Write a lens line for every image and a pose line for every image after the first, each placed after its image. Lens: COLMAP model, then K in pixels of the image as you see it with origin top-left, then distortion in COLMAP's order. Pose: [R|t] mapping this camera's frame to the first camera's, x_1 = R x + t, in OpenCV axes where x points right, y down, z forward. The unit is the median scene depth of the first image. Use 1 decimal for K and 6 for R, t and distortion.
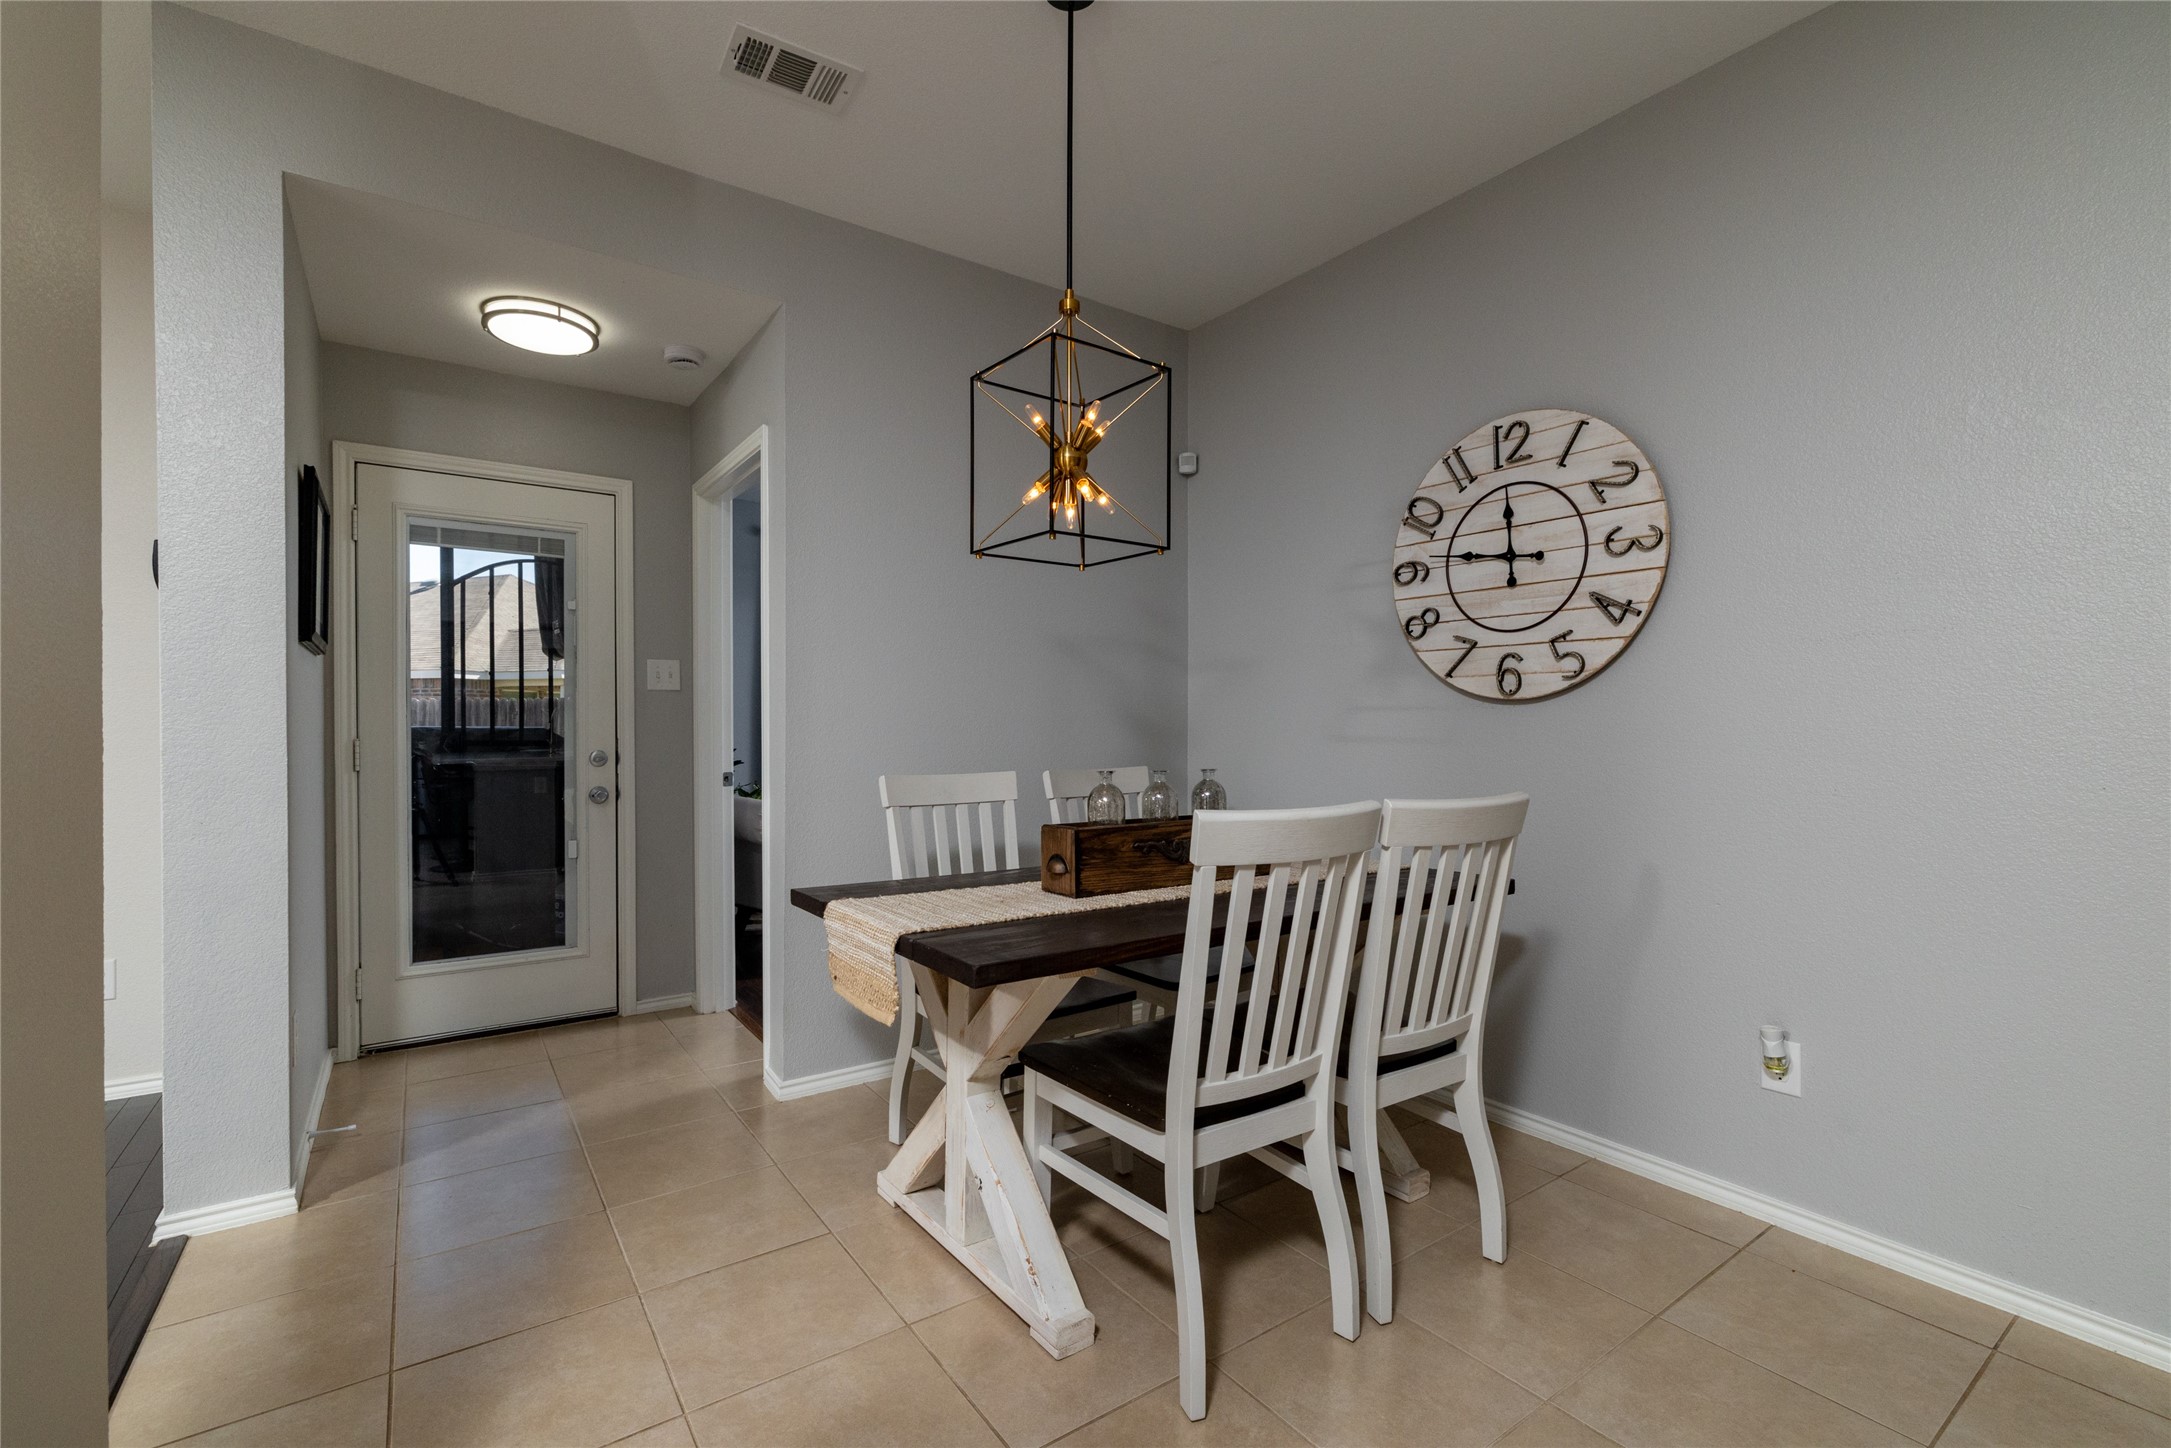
lens RADIAL K [[935.2, 0, 1082.6], [0, 935.2, 738.8], [0, 0, 1]] dist [-0.007090, 0.003322]
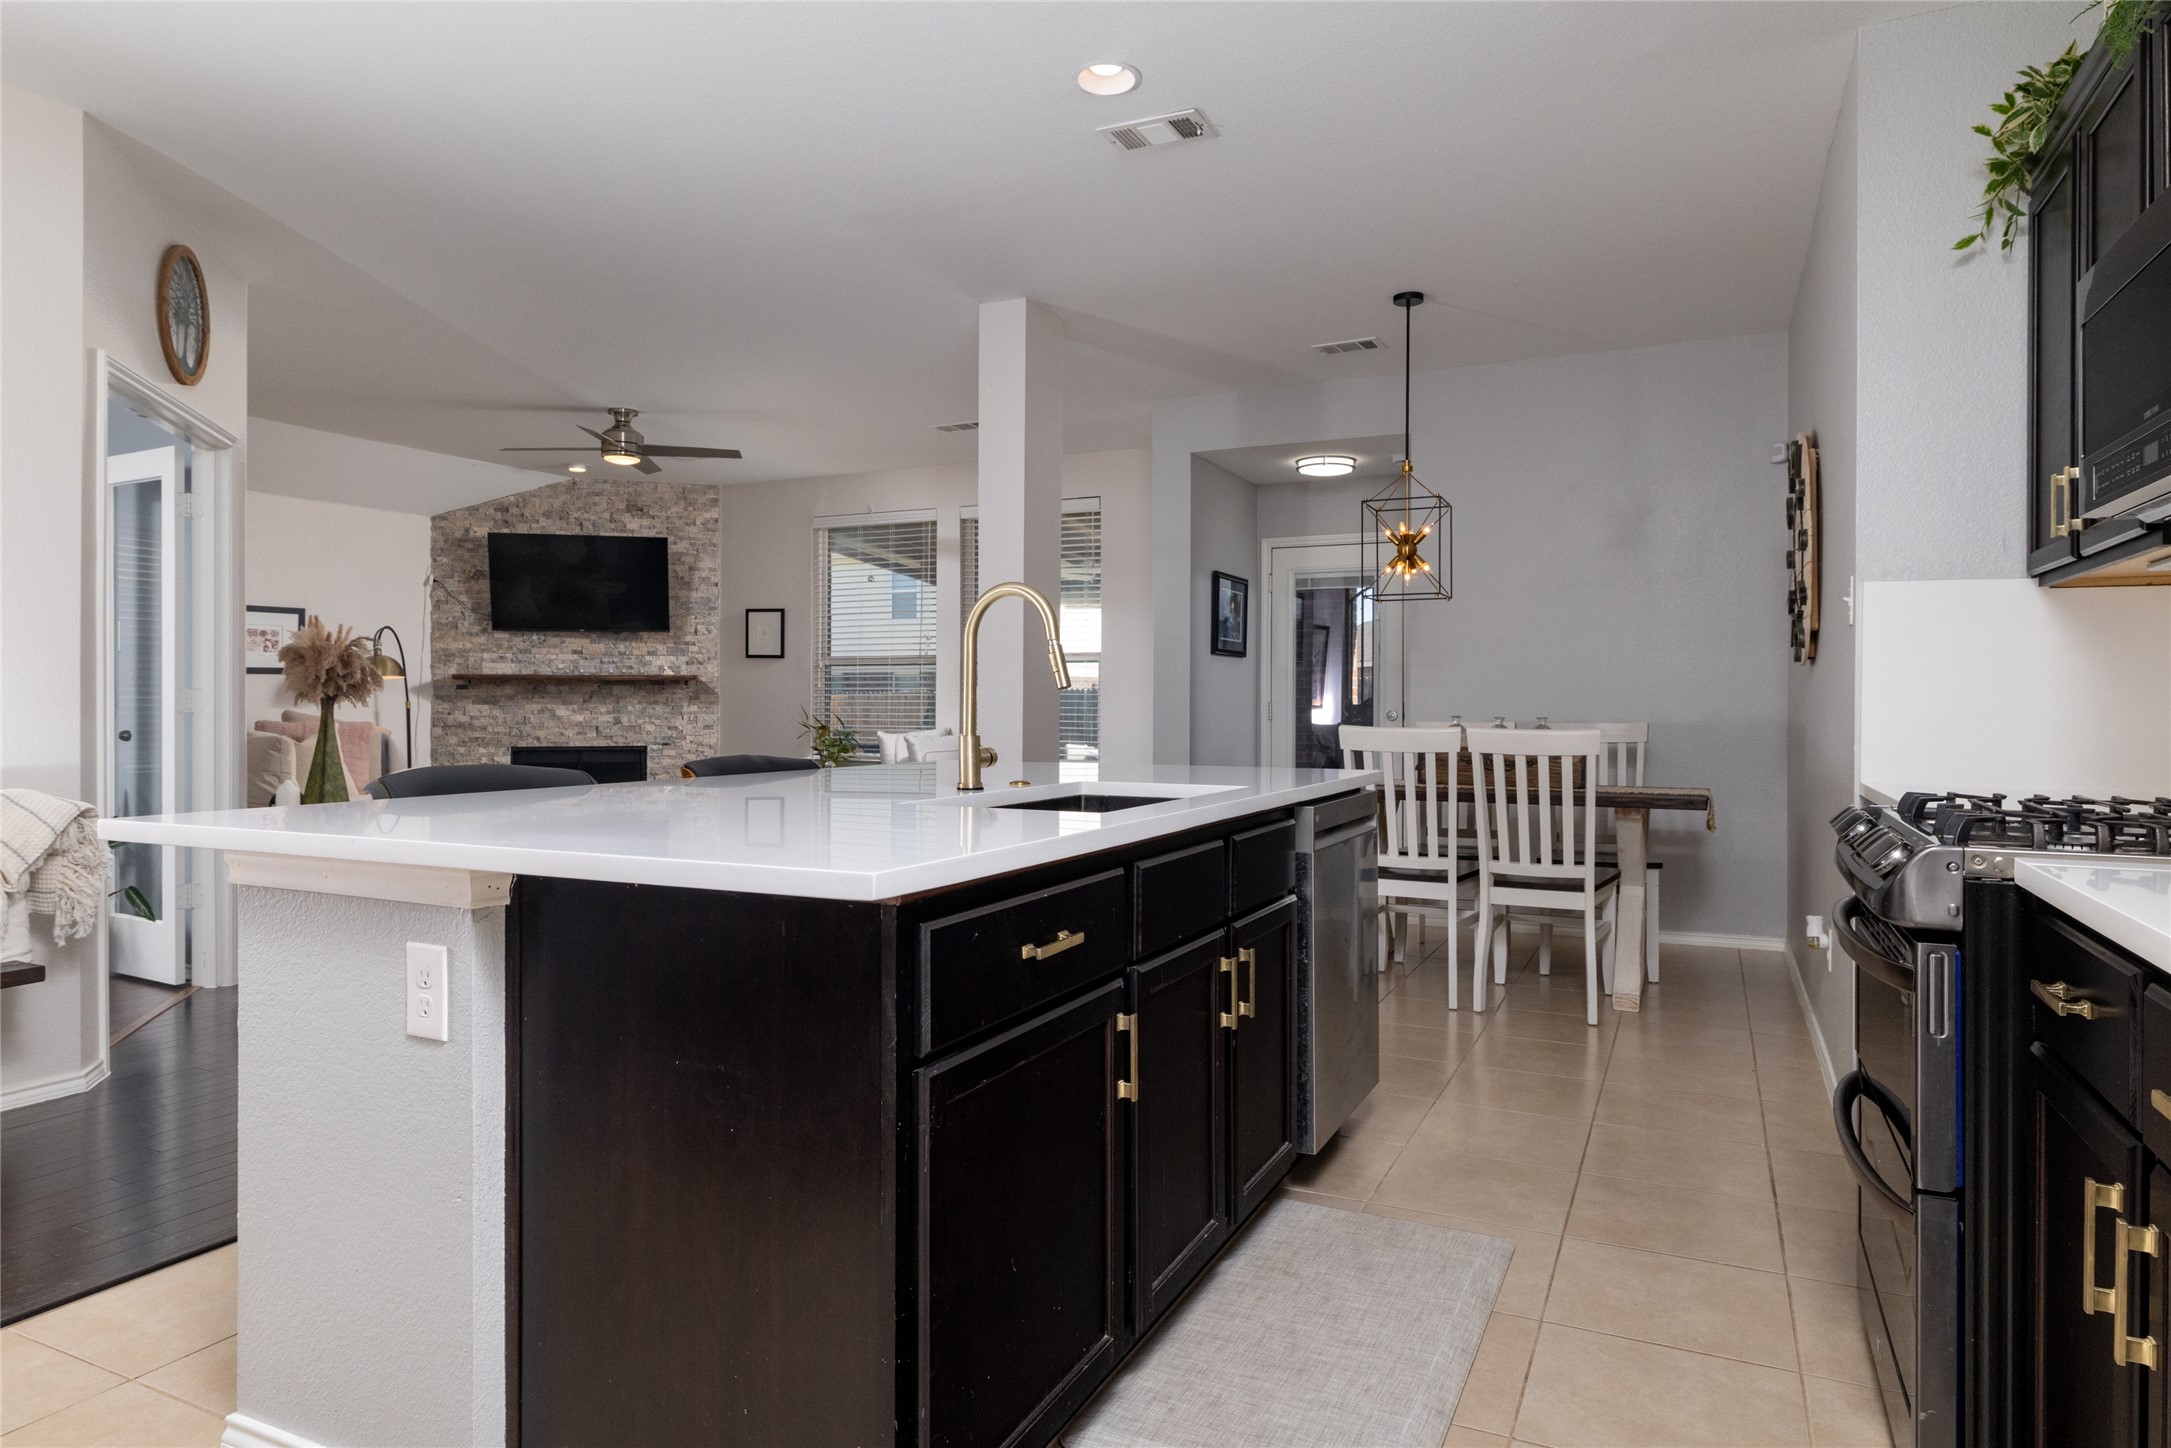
lens RADIAL K [[1284.2, 0, 1082.7], [0, 1284.2, 694.9], [0, 0, 1]] dist [0.004656, -0.001529]
pose [[0.484273, -0.006060, -0.874896, 1.466741], [-0.011959, 0.999837, -0.013545, 0.028816], [0.874835, 0.017022, 0.484121, -0.625392]]
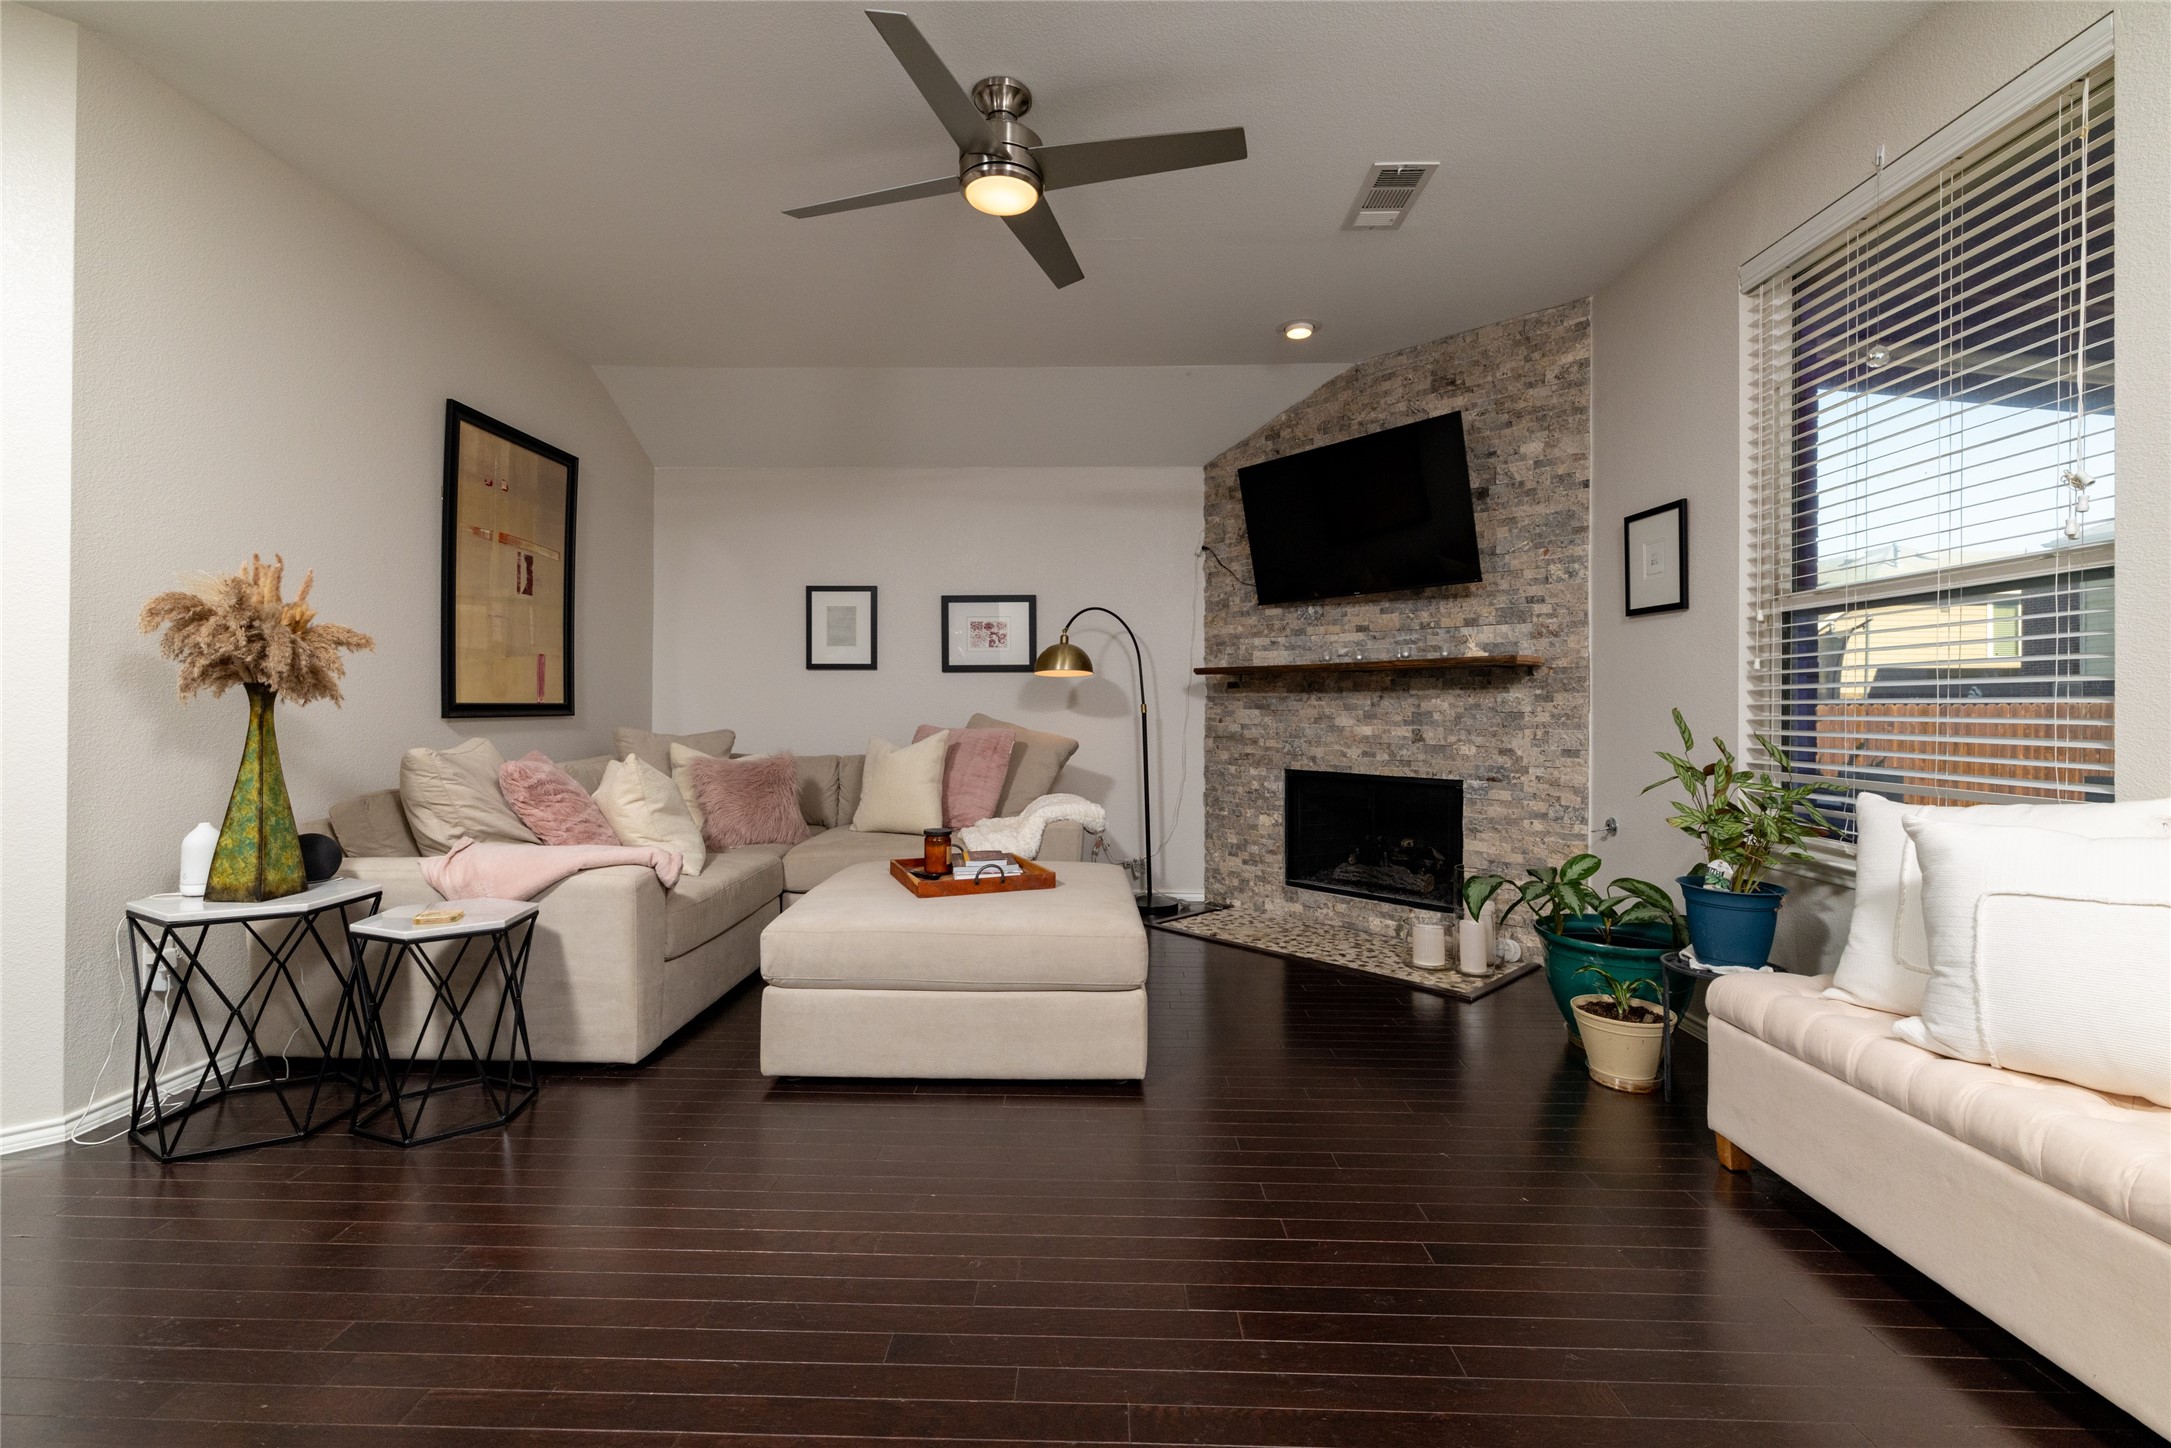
lens RADIAL K [[935.2, 0, 1079.0], [0, 935.2, 691.9], [0, 0, 1]] dist [-0.007090, 0.003322]
pose [[-0.597740, -0.018359, -0.801480, -0.698745], [-0.017908, 0.999794, -0.009546, 0.017675], [0.801490, 0.008647, -0.597946, 0.477749]]
